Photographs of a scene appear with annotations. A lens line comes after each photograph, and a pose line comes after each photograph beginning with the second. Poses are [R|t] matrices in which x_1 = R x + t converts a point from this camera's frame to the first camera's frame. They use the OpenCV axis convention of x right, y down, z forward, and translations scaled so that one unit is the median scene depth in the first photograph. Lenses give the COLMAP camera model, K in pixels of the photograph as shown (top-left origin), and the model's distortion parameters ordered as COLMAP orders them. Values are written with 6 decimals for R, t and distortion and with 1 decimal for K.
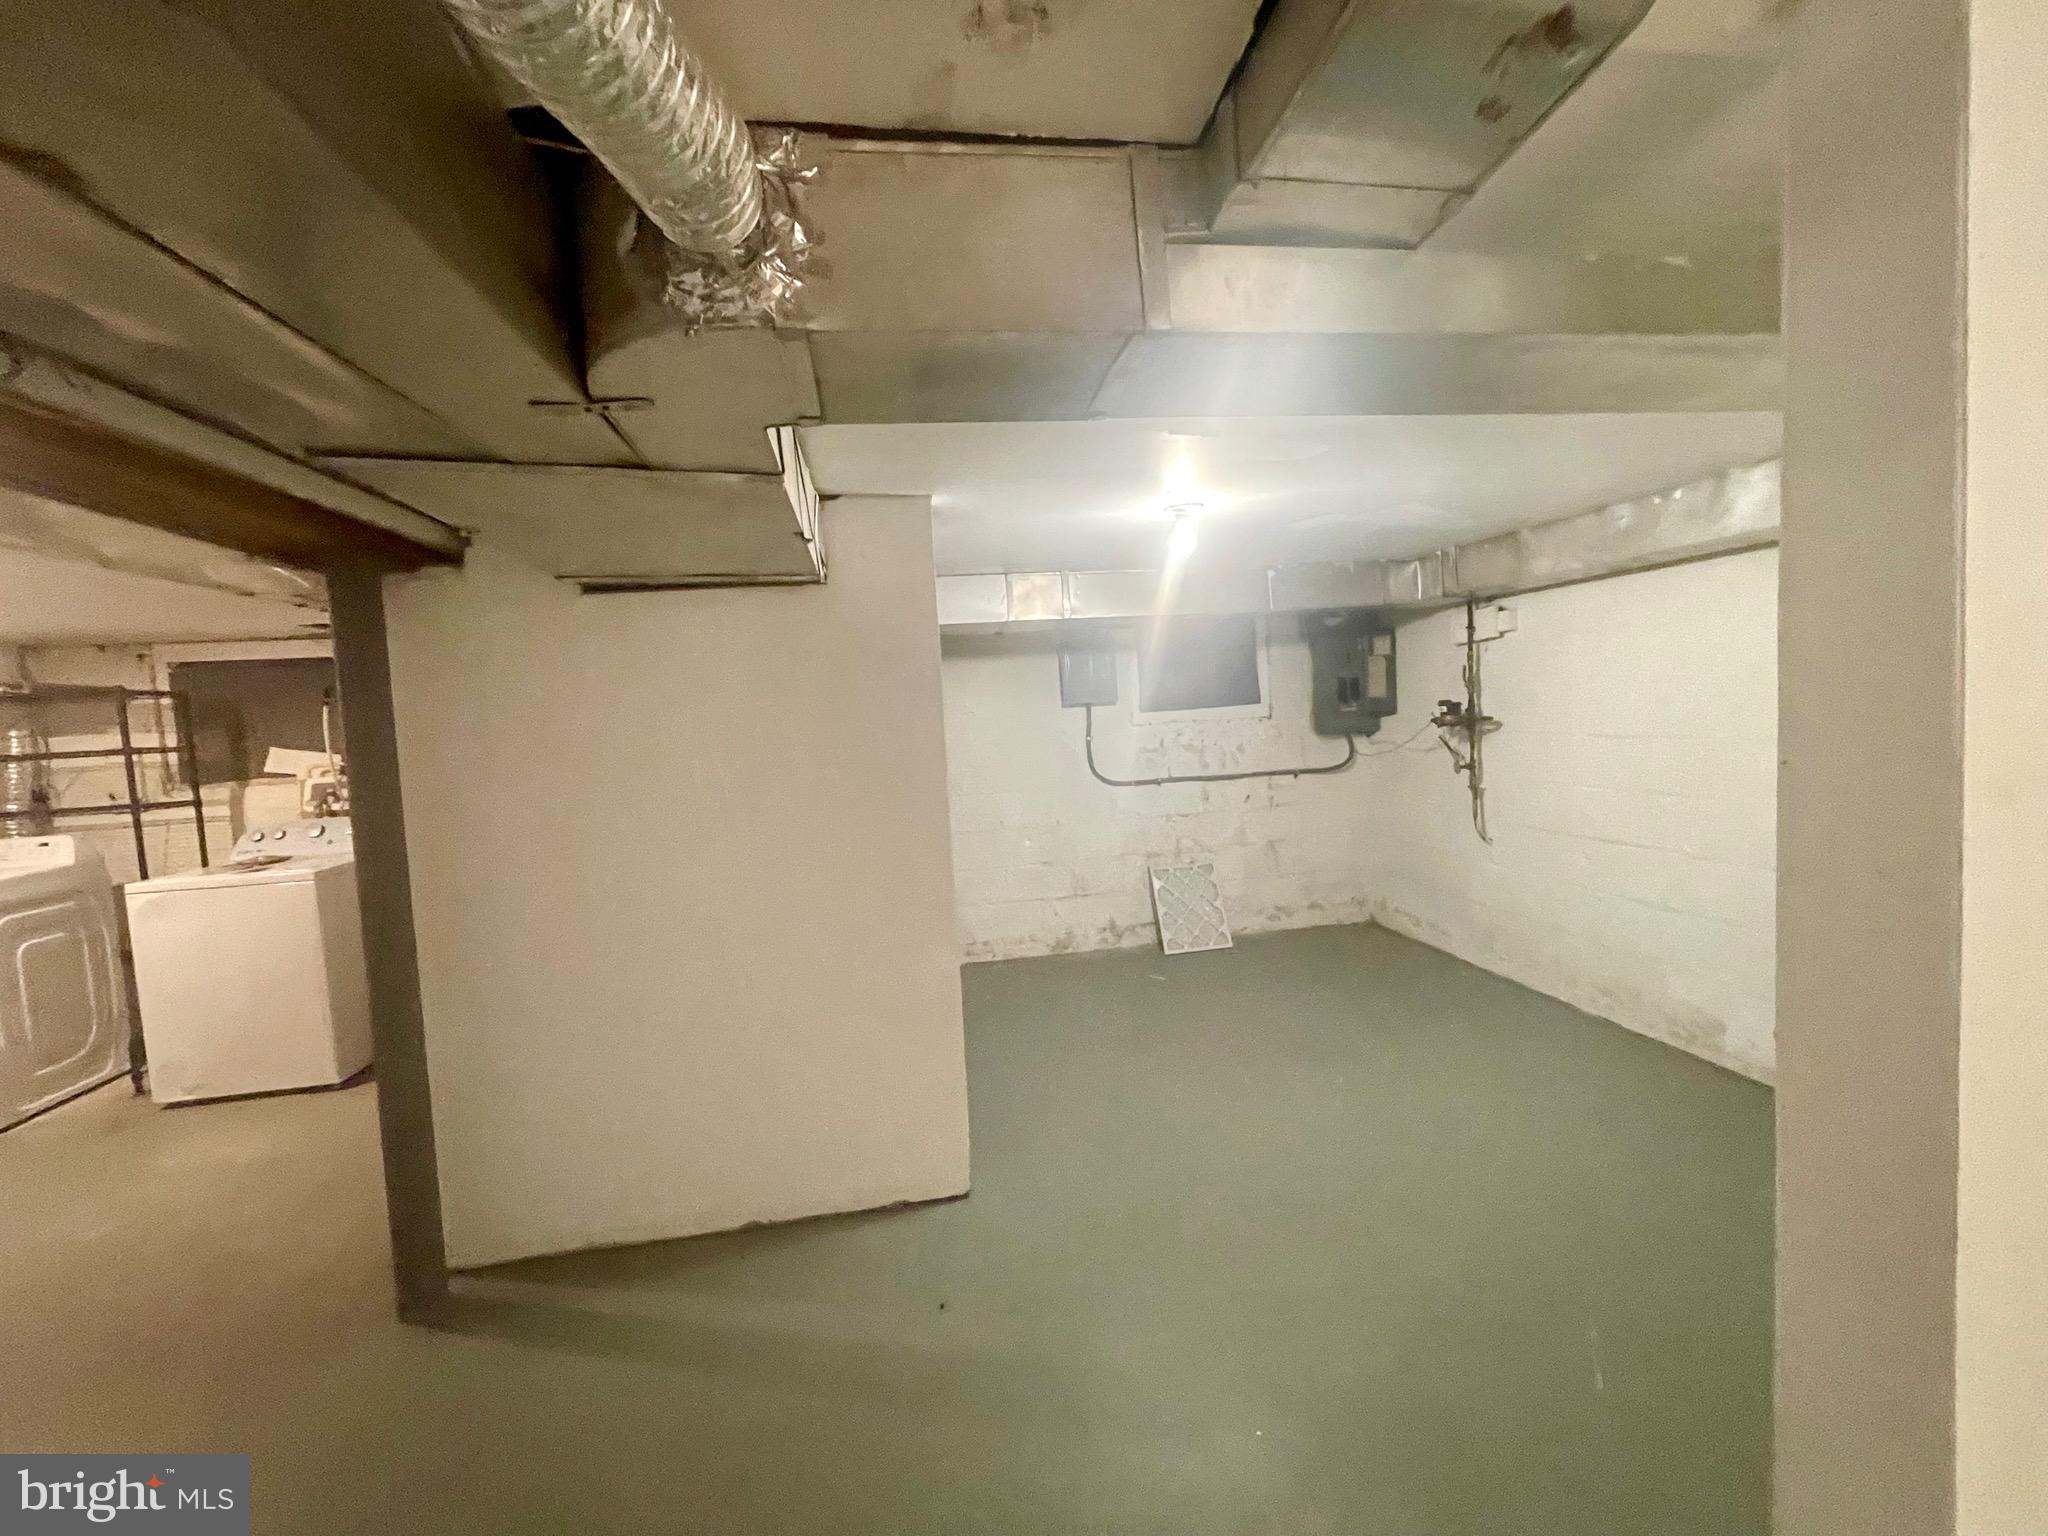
lens RADIAL K [[825.9, 0, 1020.1], [0, 825.9, 764.9], [0, 0, 1]] dist [0.001343, -0.001372]
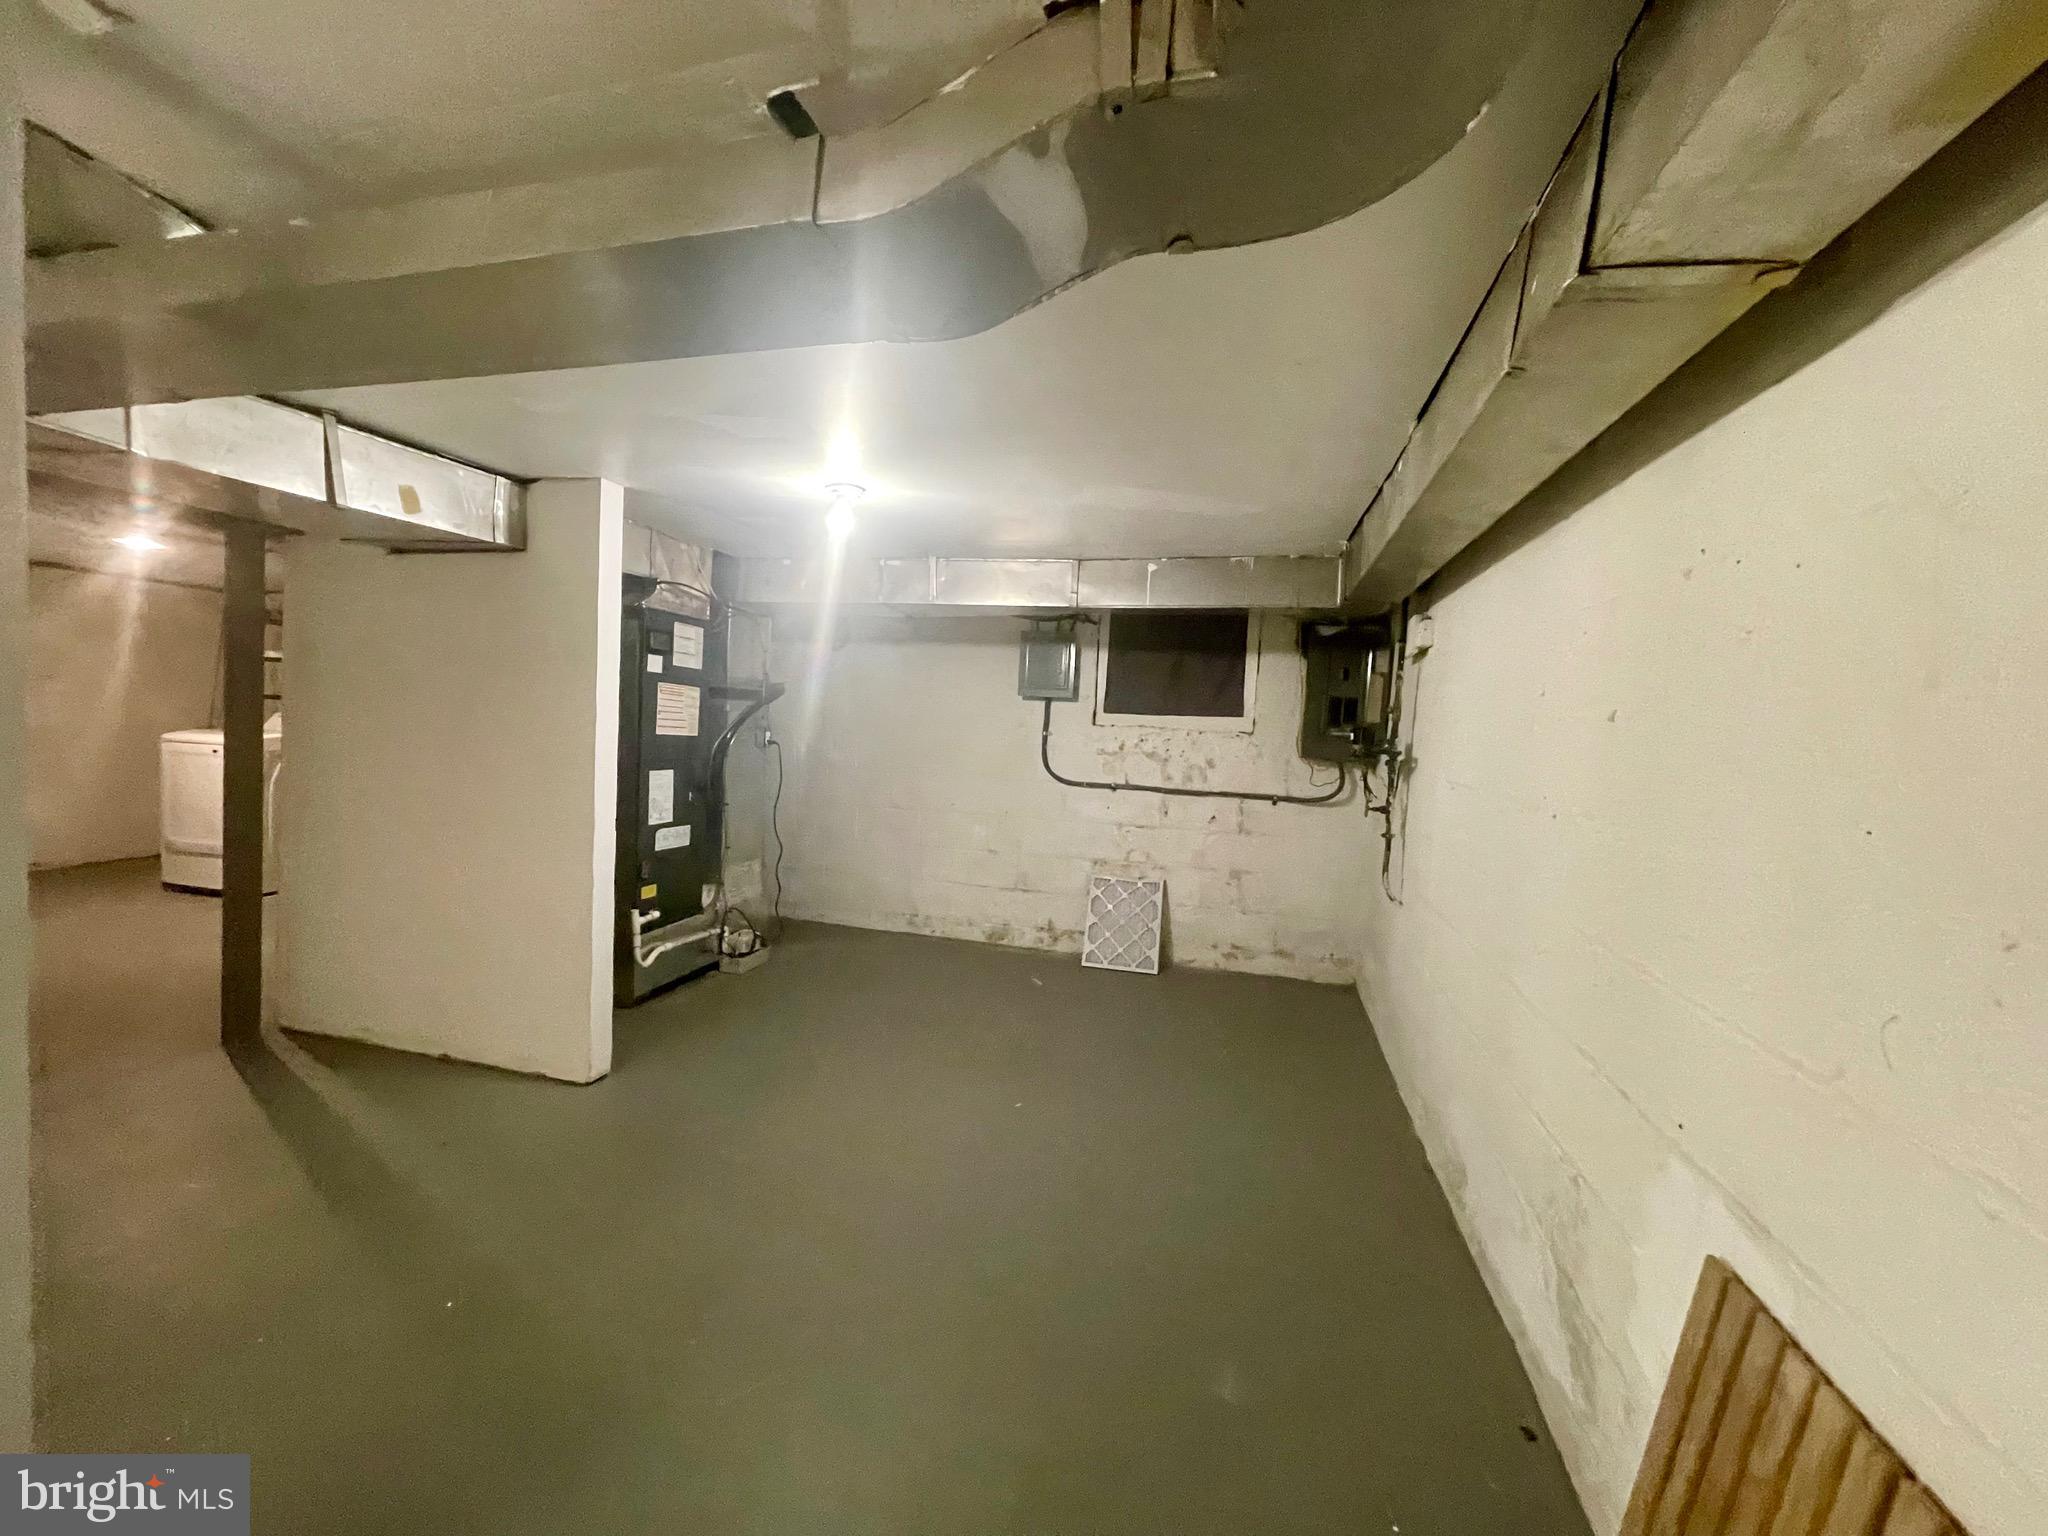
lens RADIAL K [[825.9, 0, 1020.7], [0, 825.9, 767.7], [0, 0, 1]] dist [0.001343, -0.001372]
pose [[0.908664, 0.126794, -0.397811, 0.444879], [-0.126871, 0.991572, 0.026248, -0.013164], [0.397786, 0.026620, 0.917092, 0.084853]]
